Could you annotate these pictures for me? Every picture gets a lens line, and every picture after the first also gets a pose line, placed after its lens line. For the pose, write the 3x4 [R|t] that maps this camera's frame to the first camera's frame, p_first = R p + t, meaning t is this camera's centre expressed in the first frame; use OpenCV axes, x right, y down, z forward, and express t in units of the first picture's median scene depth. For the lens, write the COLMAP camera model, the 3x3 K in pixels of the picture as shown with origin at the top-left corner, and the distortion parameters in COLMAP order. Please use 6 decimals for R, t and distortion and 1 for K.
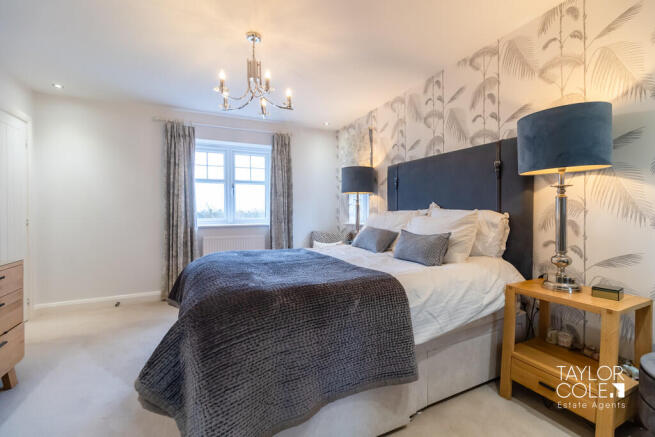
lens RADIAL K [[280.3, 0, 327.5], [0, 280.3, 218.5], [0, 0, 1]] dist [-0.019805, 0.000181]
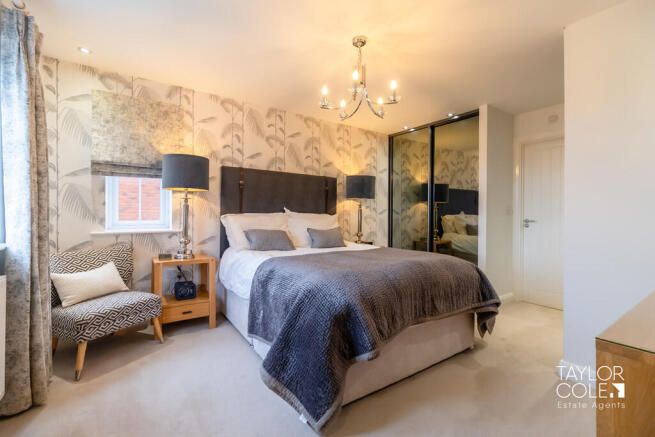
lens RADIAL K [[280.3, 0, 327.5], [0, 280.3, 218.5], [0, 0, 1]] dist [-0.019805, 0.000181]
pose [[-0.142776, 0.003369, 0.989749, -0.907445], [0.022064, 0.999757, -0.000220, -0.002510], [-0.989509, 0.021807, -0.142815, 0.942016]]
